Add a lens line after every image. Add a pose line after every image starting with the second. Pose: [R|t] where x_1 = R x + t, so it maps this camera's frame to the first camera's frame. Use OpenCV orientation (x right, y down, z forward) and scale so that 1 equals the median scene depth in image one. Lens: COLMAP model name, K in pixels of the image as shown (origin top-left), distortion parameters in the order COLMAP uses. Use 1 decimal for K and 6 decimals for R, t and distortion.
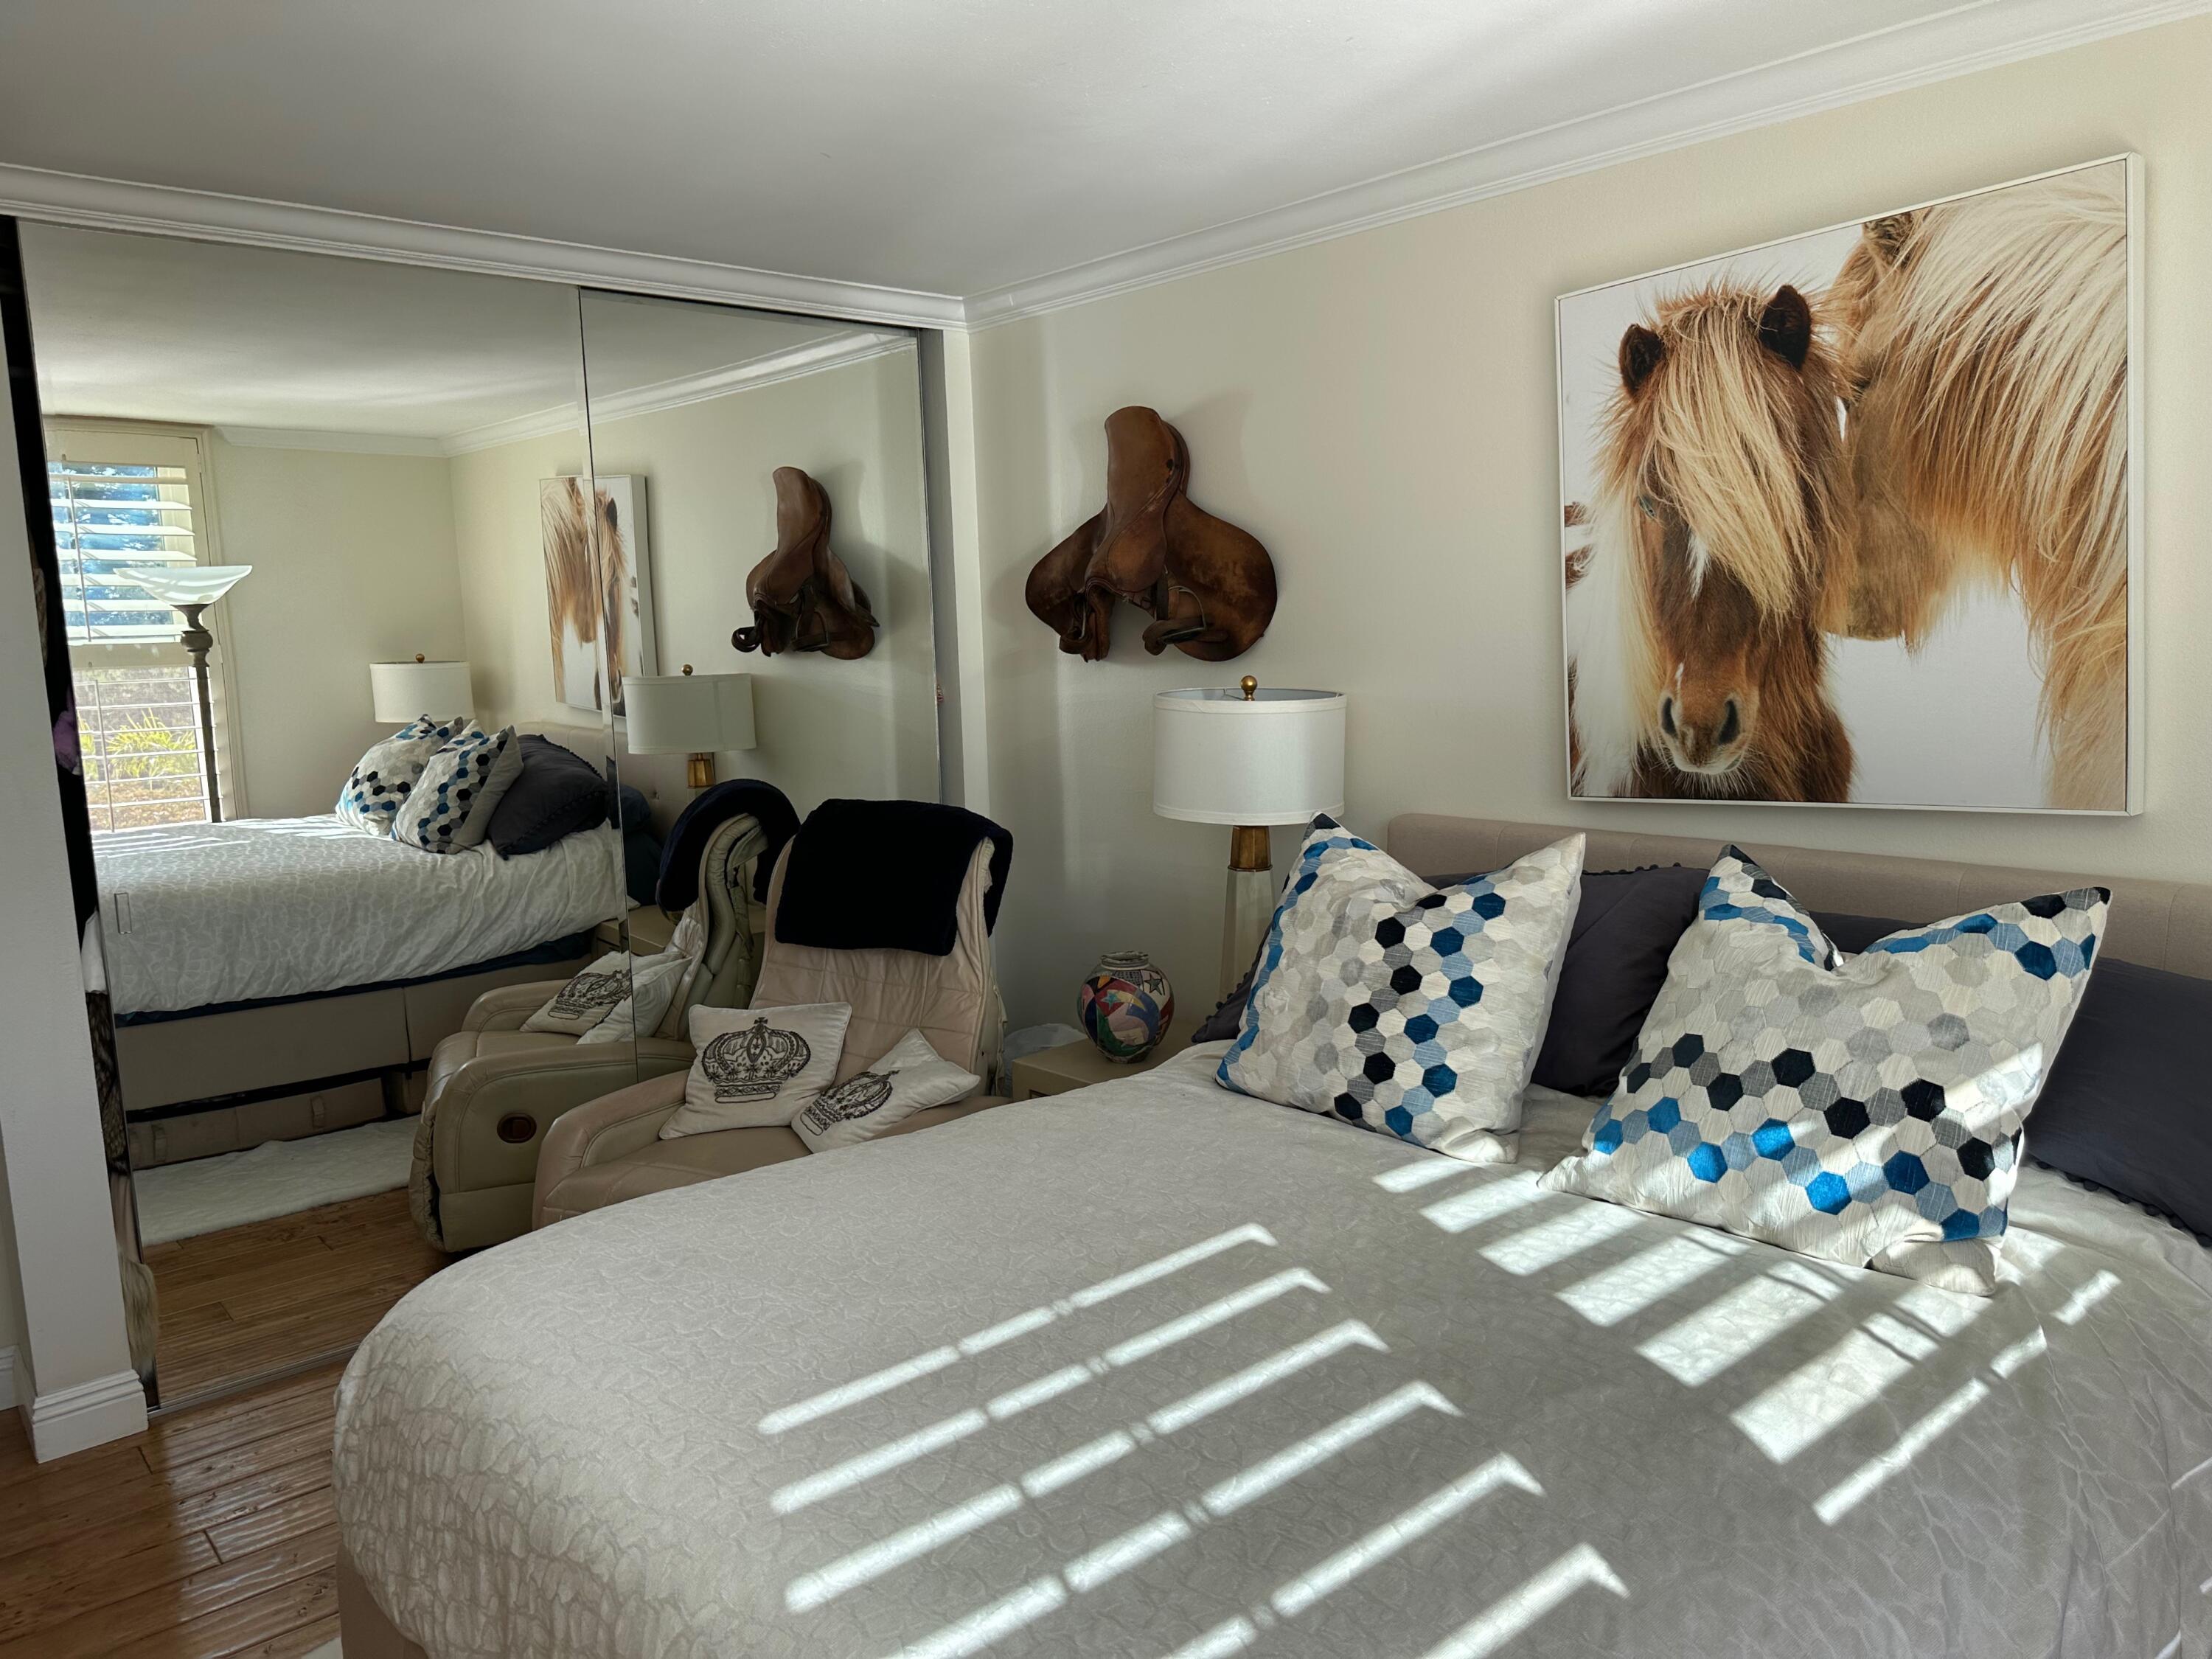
lens RADIAL K [[1570.6, 0, 1106.1], [0, 1570.6, 839.4], [0, 0, 1]] dist [0.004945, -0.002567]
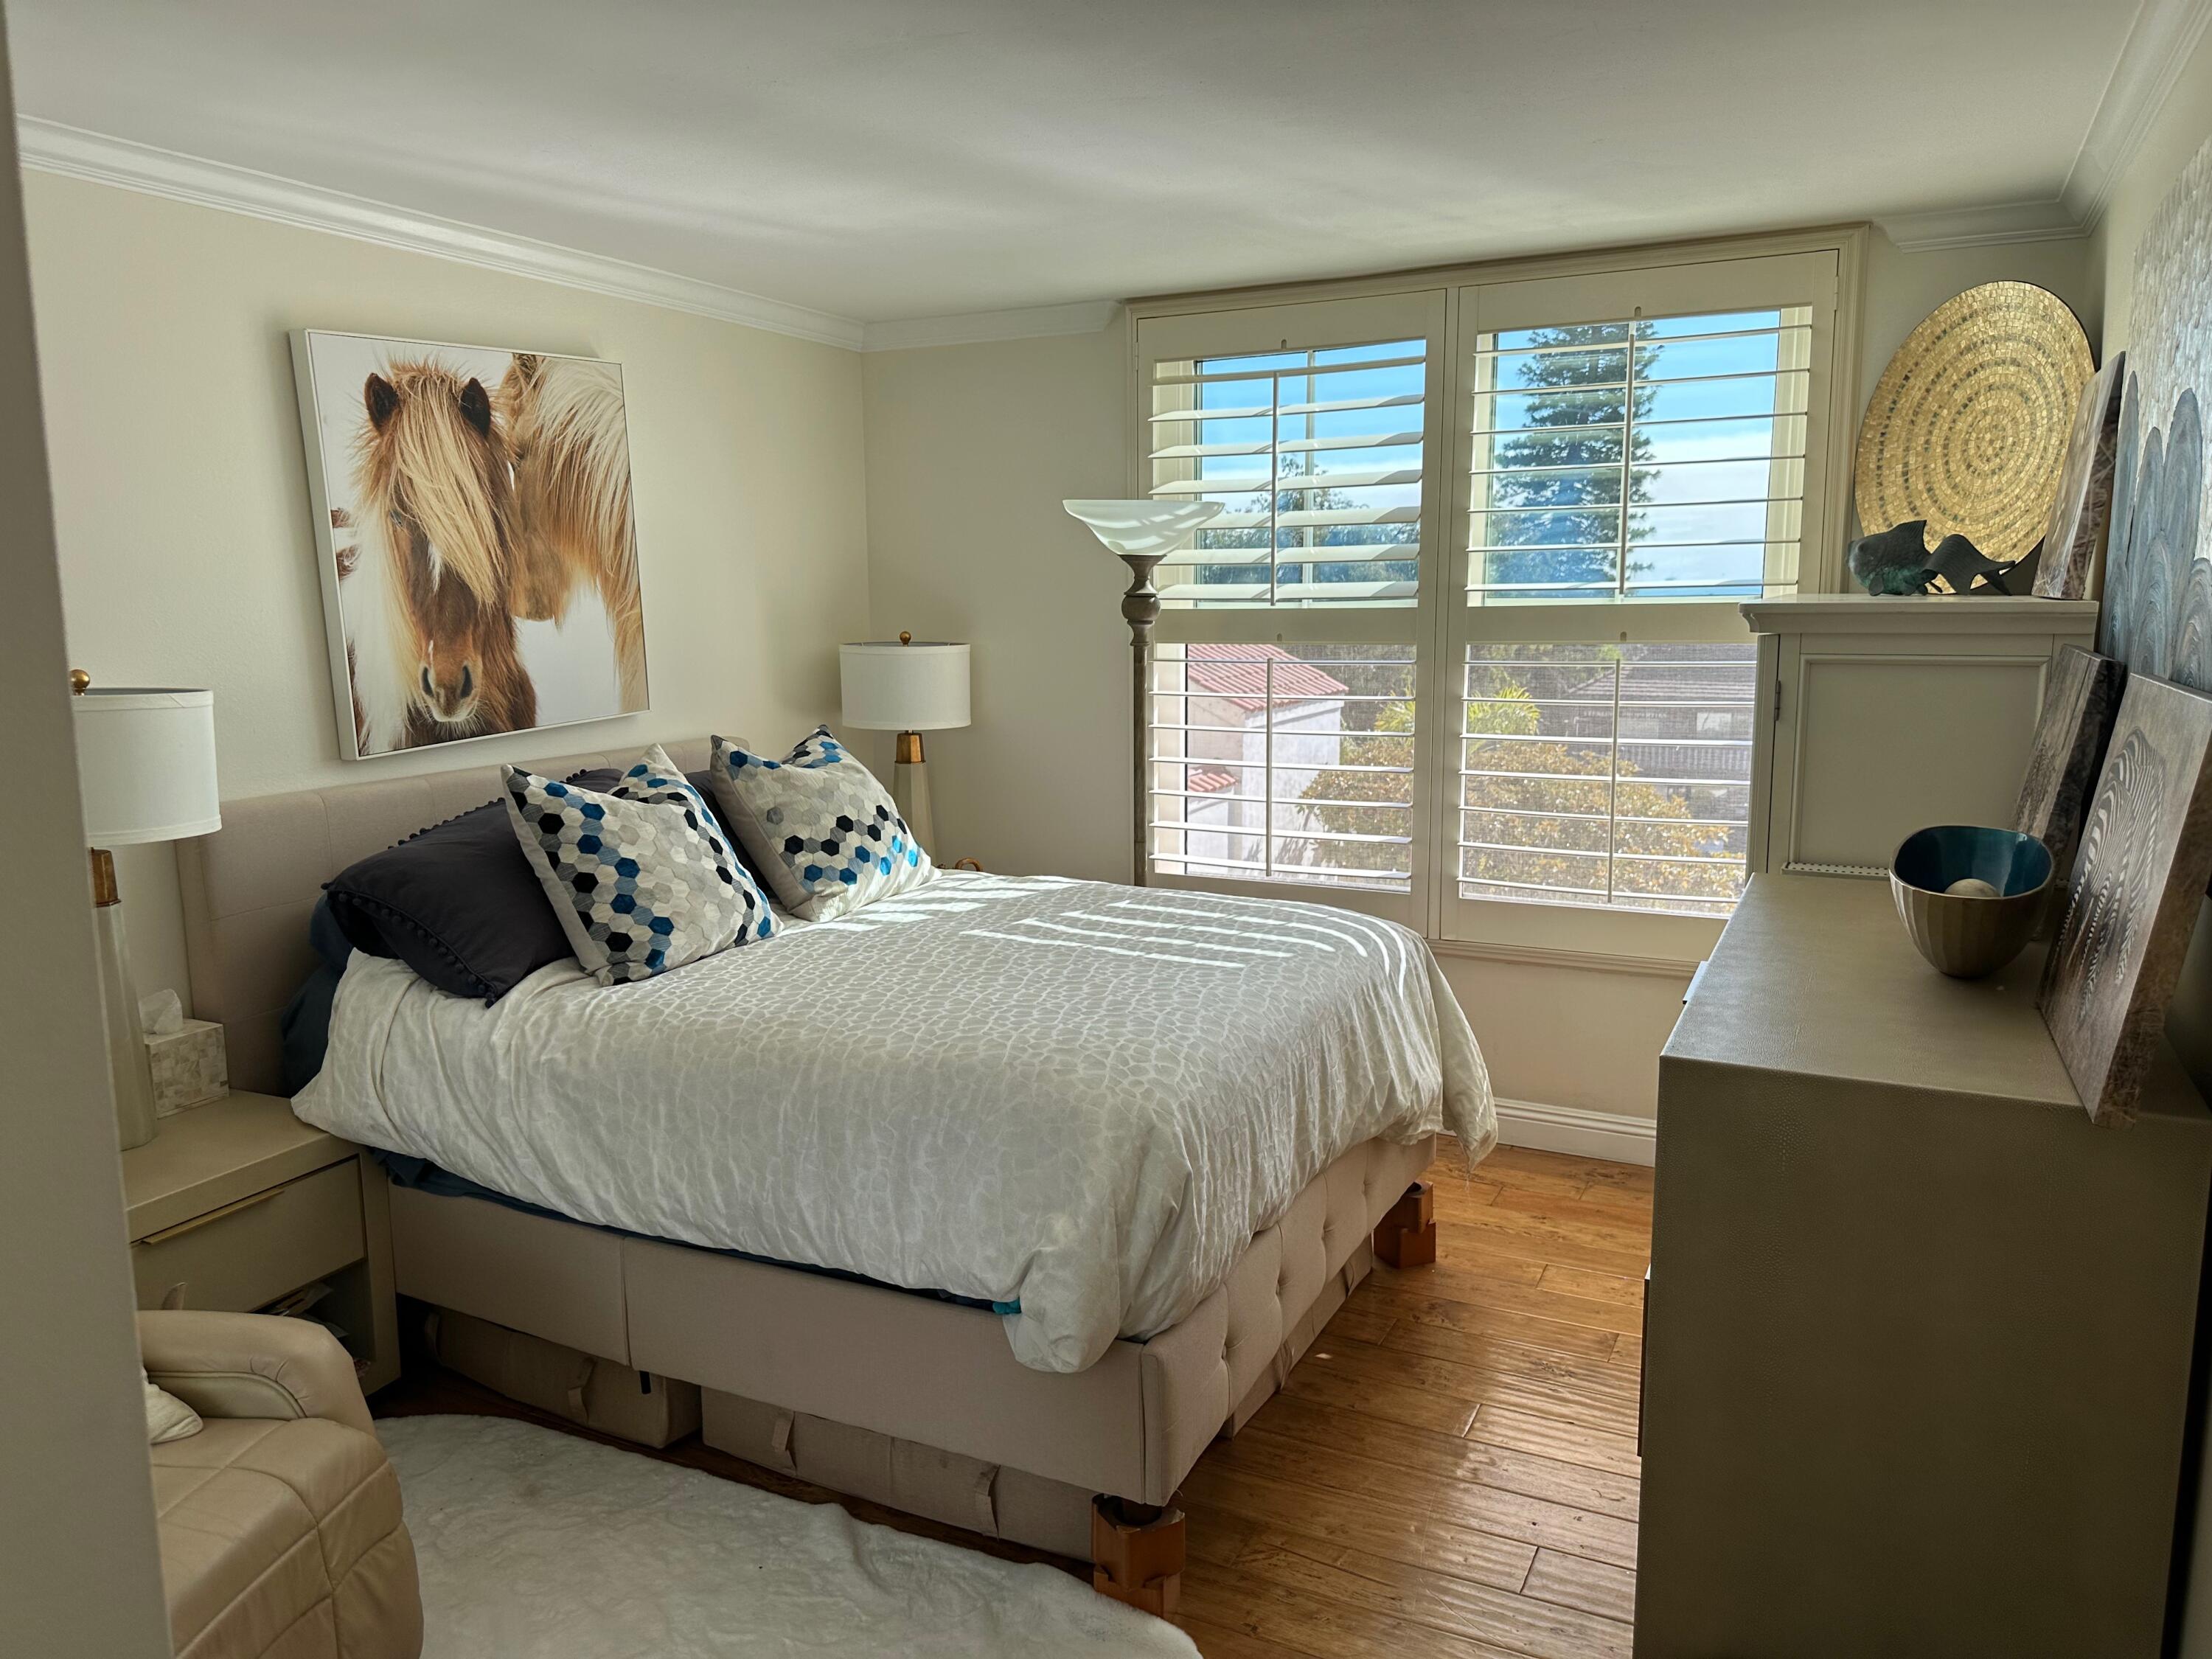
lens RADIAL K [[1546.0, 0, 1107.8], [0, 1546.0, 827.1], [0, 0, 1]] dist [-0.004170, -0.001611]
pose [[-0.367726, -0.118903, 0.922301, -1.105939], [0.139754, 0.973462, 0.181219, -0.120095], [-0.919373, 0.195535, -0.341350, 0.990535]]
